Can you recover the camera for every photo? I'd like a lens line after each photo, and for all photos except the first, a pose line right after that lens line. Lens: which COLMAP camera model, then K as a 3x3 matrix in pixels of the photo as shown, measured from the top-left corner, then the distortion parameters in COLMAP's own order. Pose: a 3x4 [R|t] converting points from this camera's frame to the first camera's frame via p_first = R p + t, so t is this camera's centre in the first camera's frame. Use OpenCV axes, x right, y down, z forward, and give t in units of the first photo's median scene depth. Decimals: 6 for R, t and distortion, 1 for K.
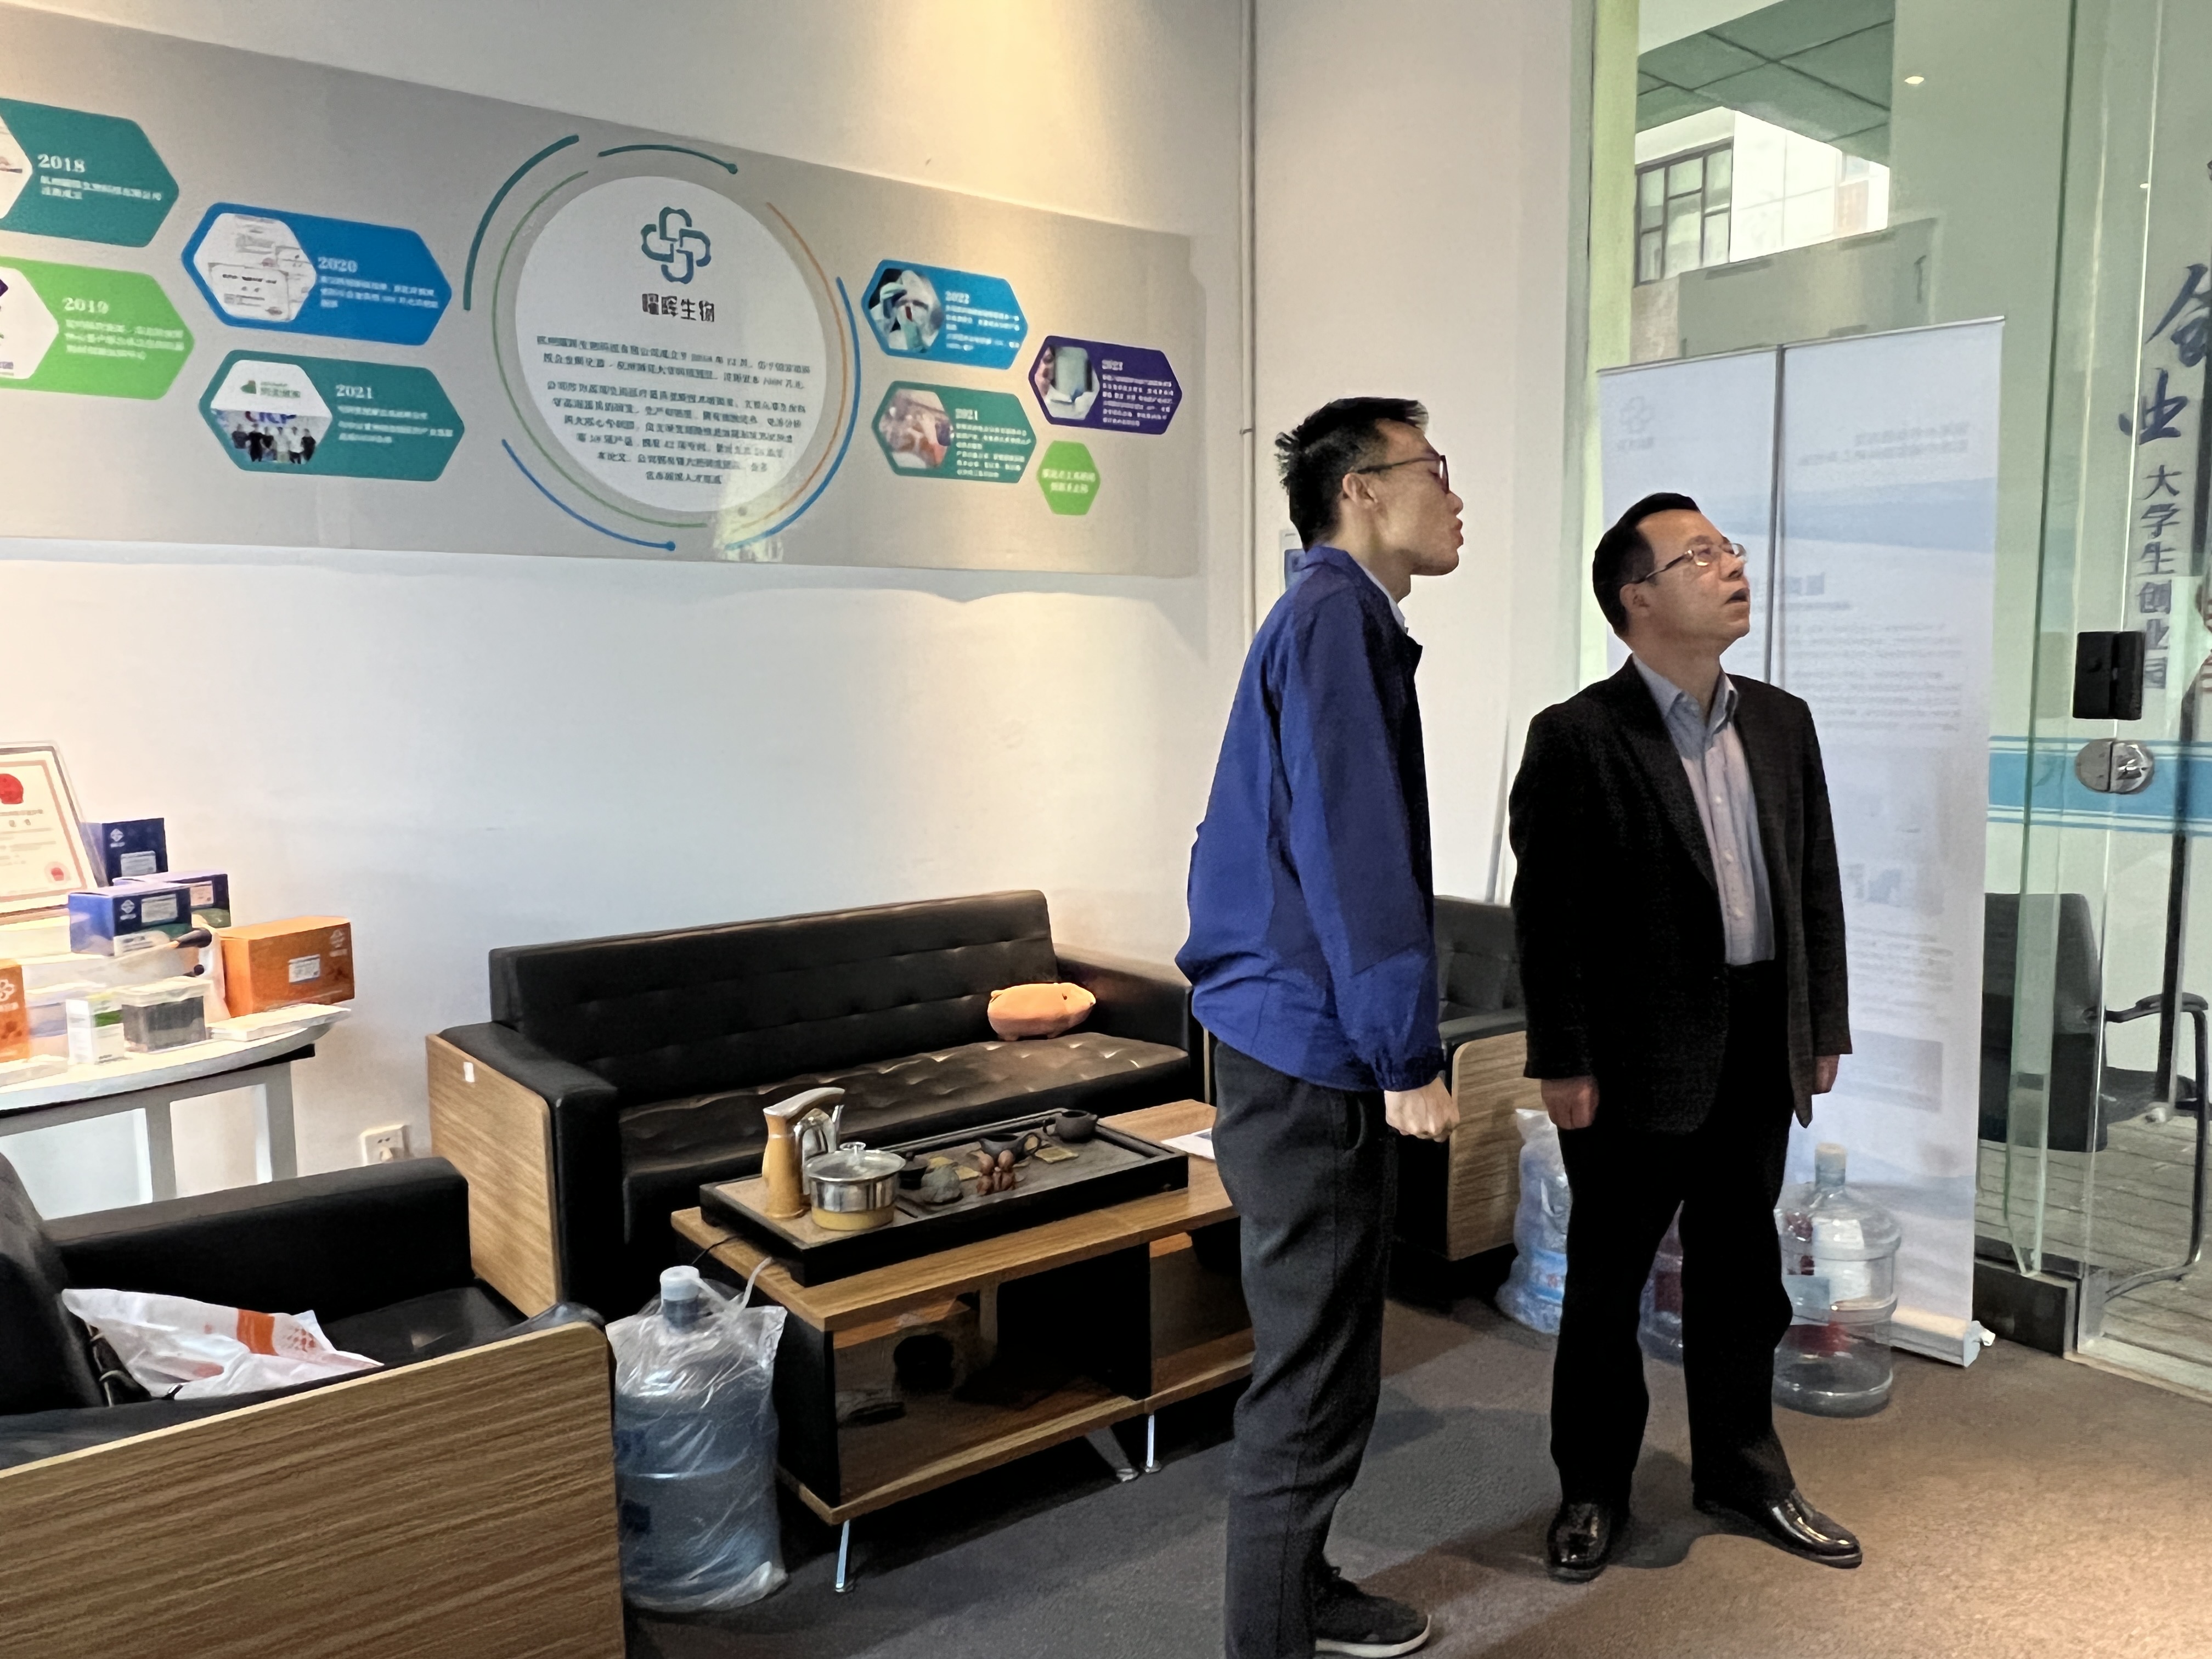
lens RADIAL K [[1607.6, 0, 1106.8], [0, 1607.6, 840.0], [0, 0, 1]] dist [-0.003439, -0.004219]
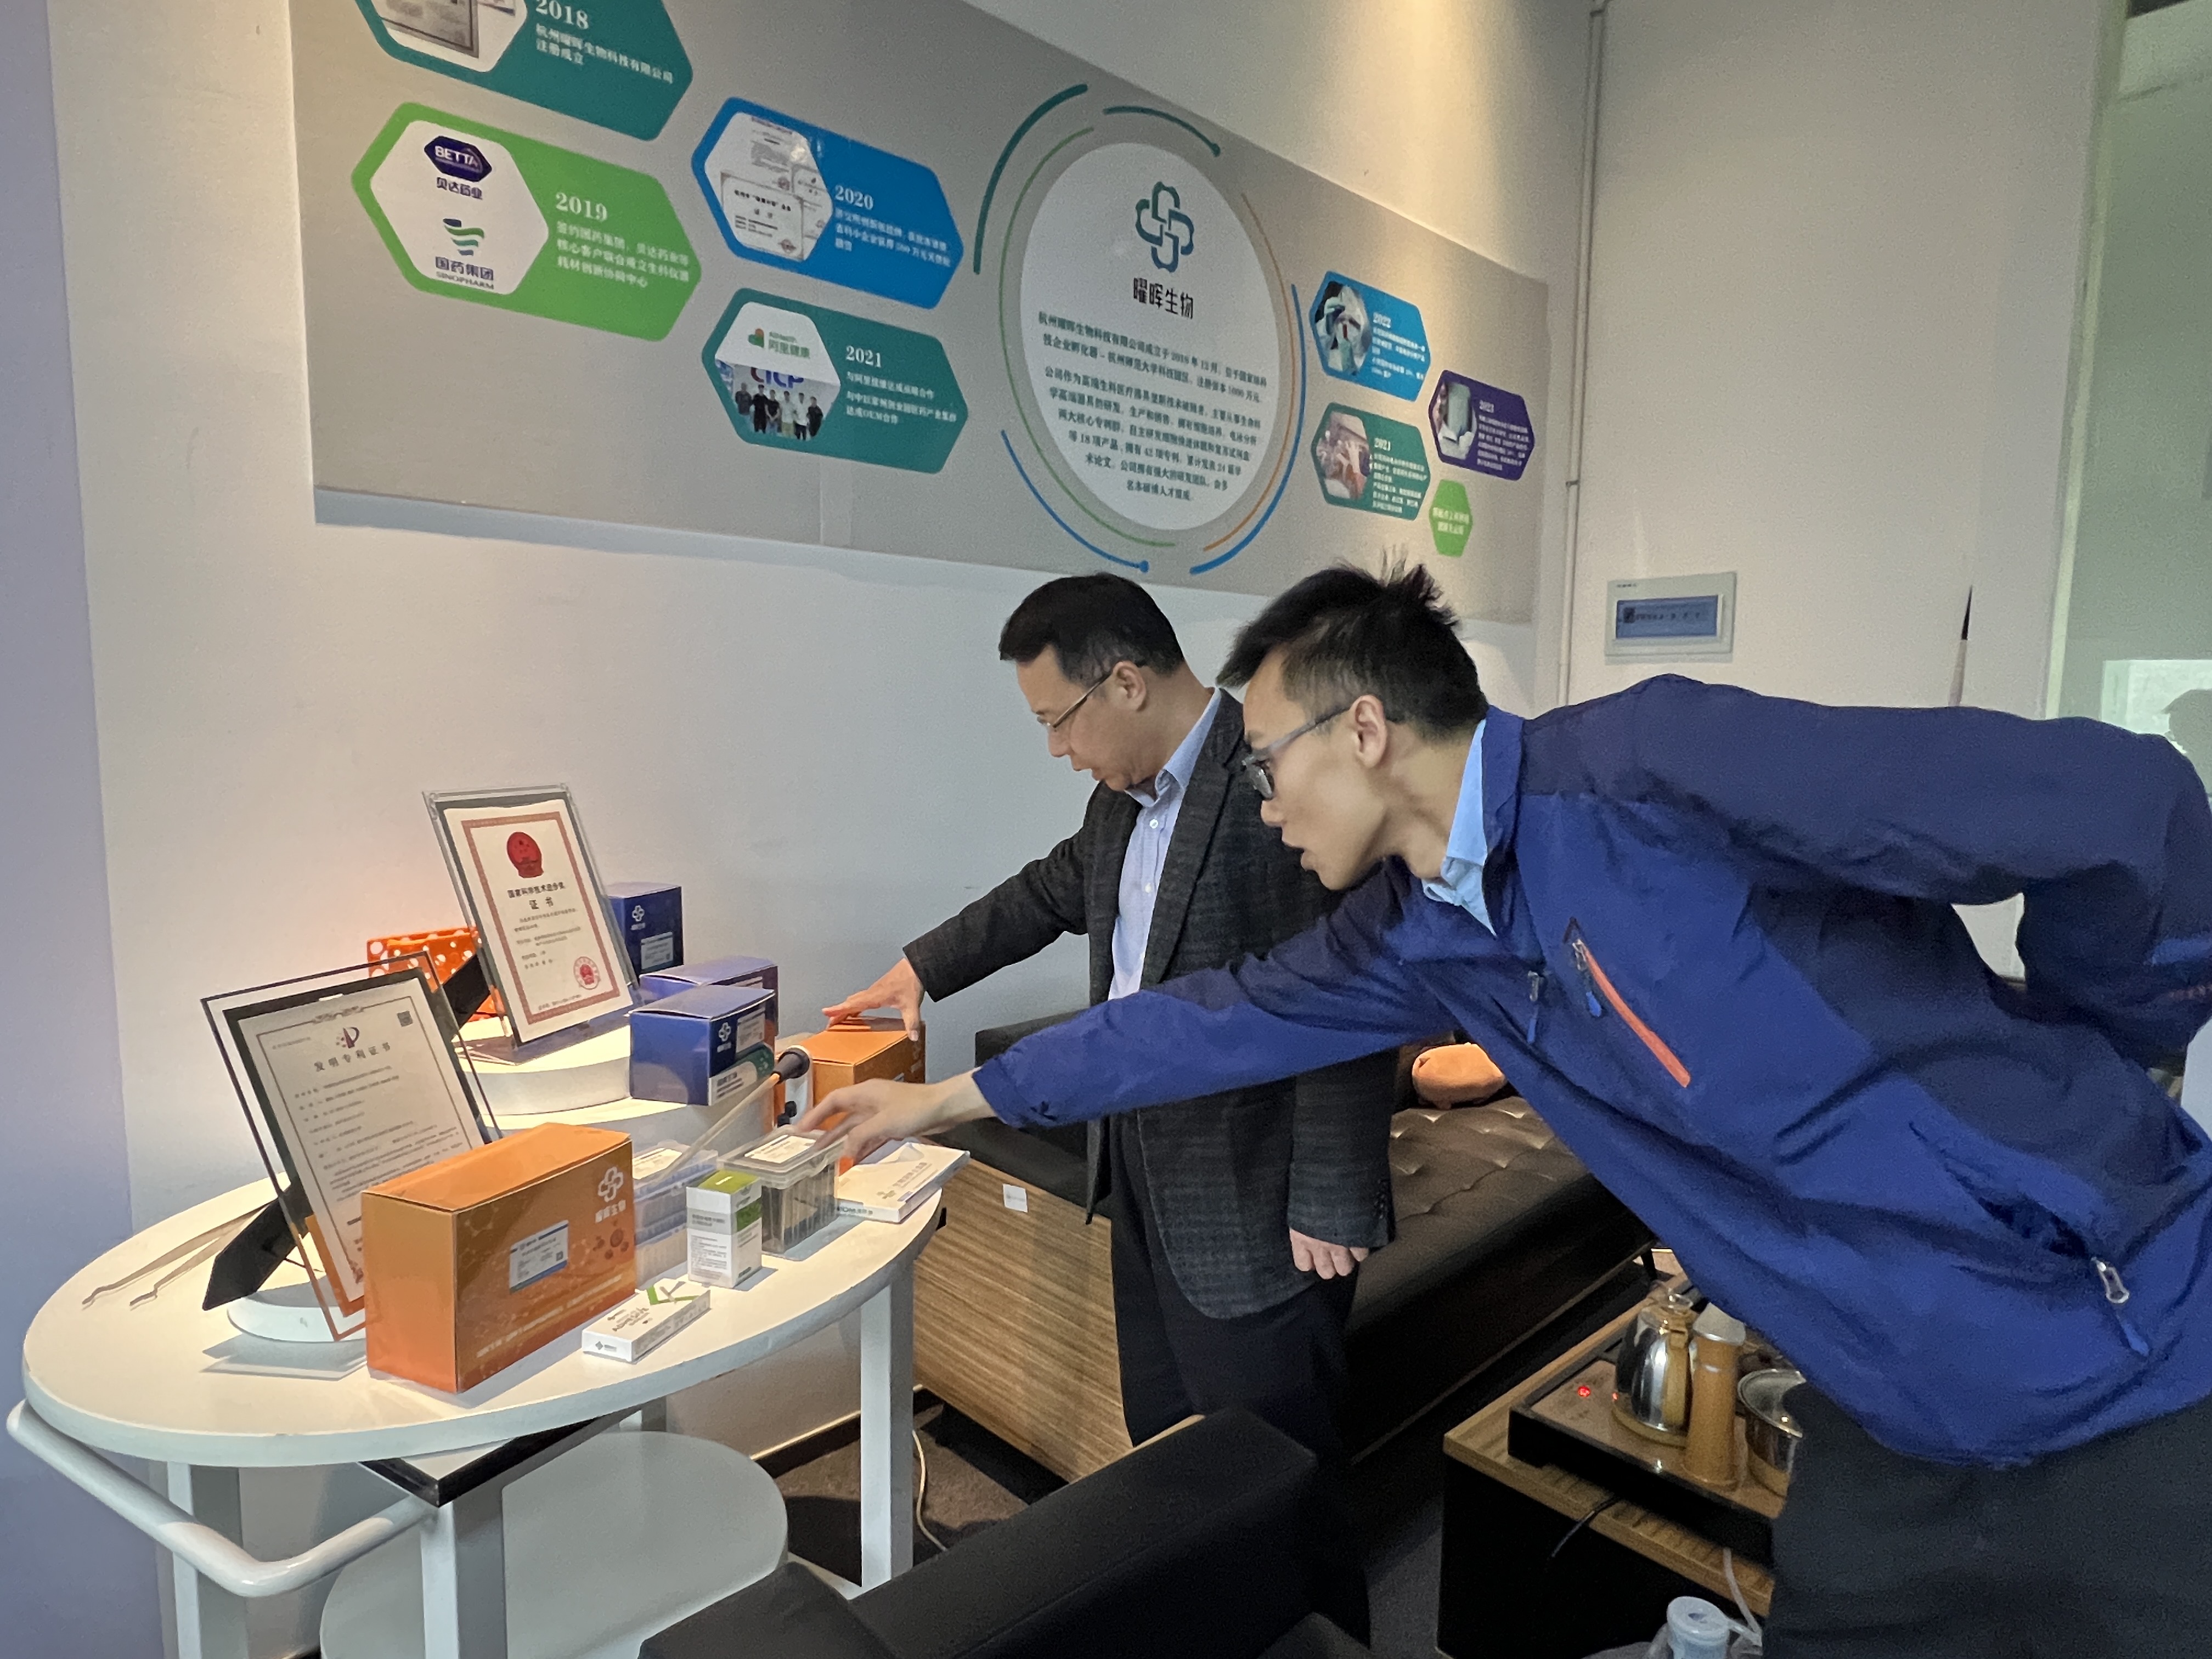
lens RADIAL K [[1248.4, 0, 1104.7], [0, 1248.4, 825.2], [0, 0, 1]] dist [-0.004524, 0.000405]
pose [[0.994726, 0.017306, 0.101099, -0.378311], [-0.016222, 0.999802, -0.011530, -0.033165], [-0.101279, 0.009829, 0.994810, 0.333791]]
